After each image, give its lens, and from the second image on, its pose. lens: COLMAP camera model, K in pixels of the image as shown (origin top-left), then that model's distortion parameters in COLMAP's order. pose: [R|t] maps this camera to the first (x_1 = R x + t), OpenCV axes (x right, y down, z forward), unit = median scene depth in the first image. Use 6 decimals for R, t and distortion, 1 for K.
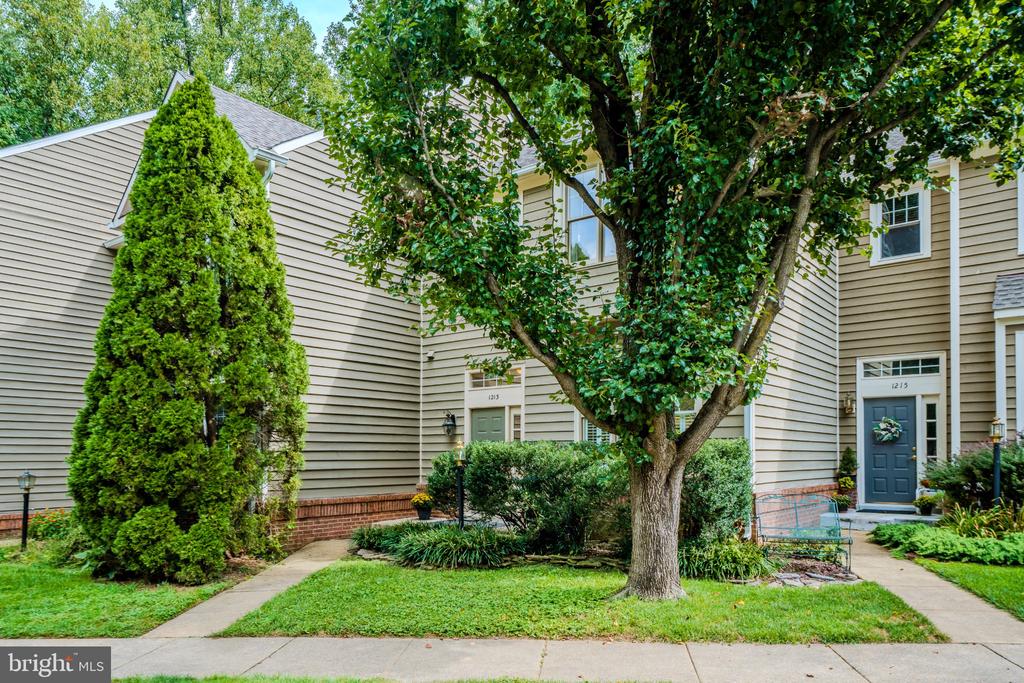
lens RADIAL K [[700.2, 0, 512.8], [0, 700.2, 386.8], [0, 0, 1]] dist [0.011823, 0.001485]
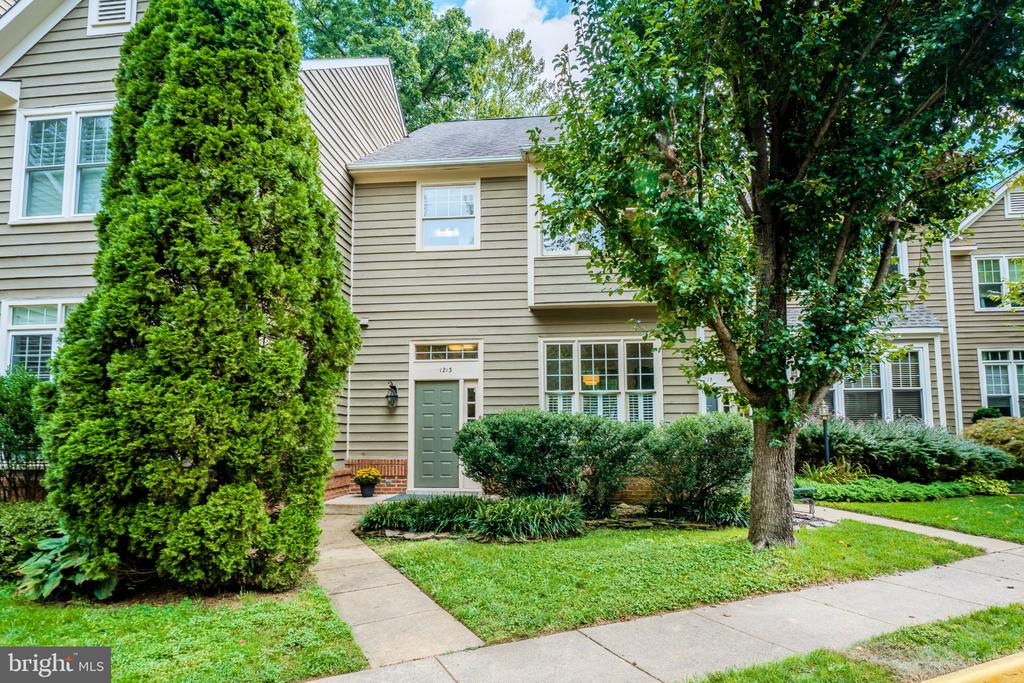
lens RADIAL K [[594.8, 0, 512.0], [0, 594.8, 341.5], [0, 0, 1]] dist [-0.003085, -0.000475]
pose [[0.848291, 0.085760, 0.522539, -0.578876], [-0.050210, 0.995379, -0.081852, 0.057151], [-0.527144, 0.043198, 0.848677, 0.317903]]
